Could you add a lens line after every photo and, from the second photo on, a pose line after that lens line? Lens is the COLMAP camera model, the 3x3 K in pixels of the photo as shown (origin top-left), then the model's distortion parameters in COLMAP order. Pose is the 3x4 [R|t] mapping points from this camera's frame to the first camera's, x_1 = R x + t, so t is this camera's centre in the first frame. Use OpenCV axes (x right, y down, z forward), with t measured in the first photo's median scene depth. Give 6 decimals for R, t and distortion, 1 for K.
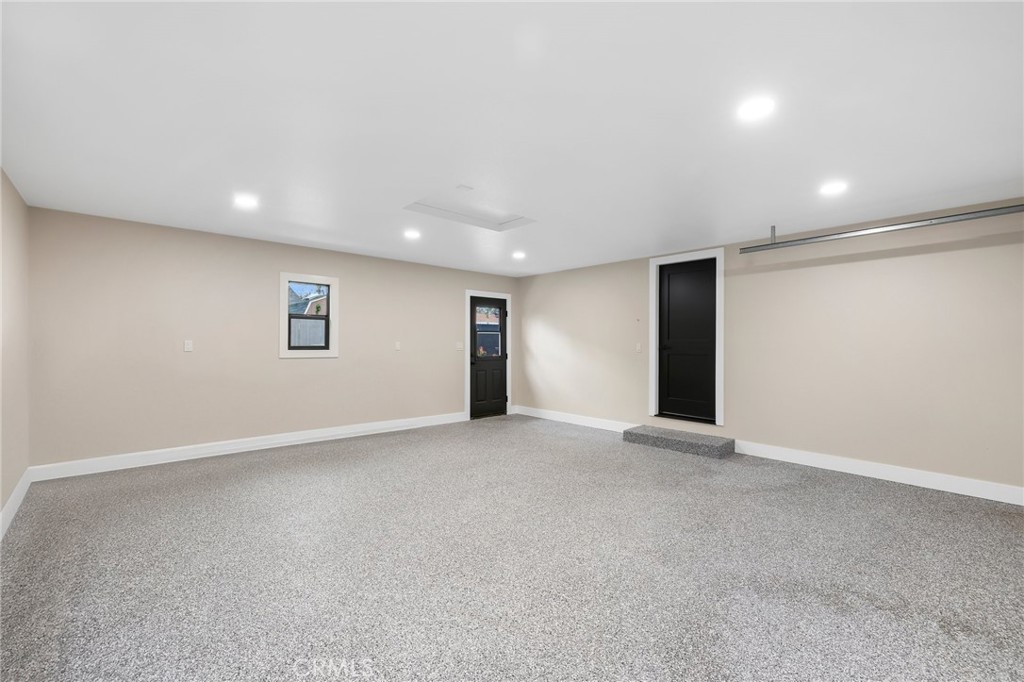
lens RADIAL K [[438.8, 0, 510.0], [0, 438.8, 342.7], [0, 0, 1]] dist [0.000804, 0.000012]
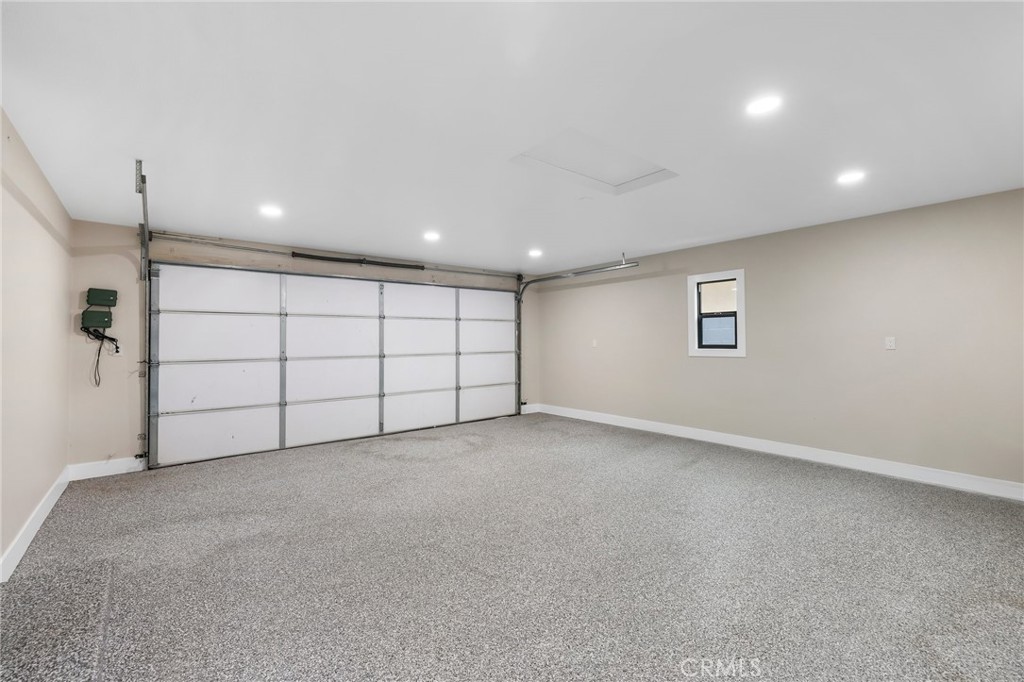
lens RADIAL K [[438.8, 0, 470.1], [0, 438.8, 341.0], [0, 0, 1]] dist [0.000804, 0.000012]
pose [[-0.989464, 0.003071, 0.144743, 0.026262], [0.001958, 0.999967, -0.007830, 0.005056], [-0.144763, -0.007464, -0.989438, 1.993741]]
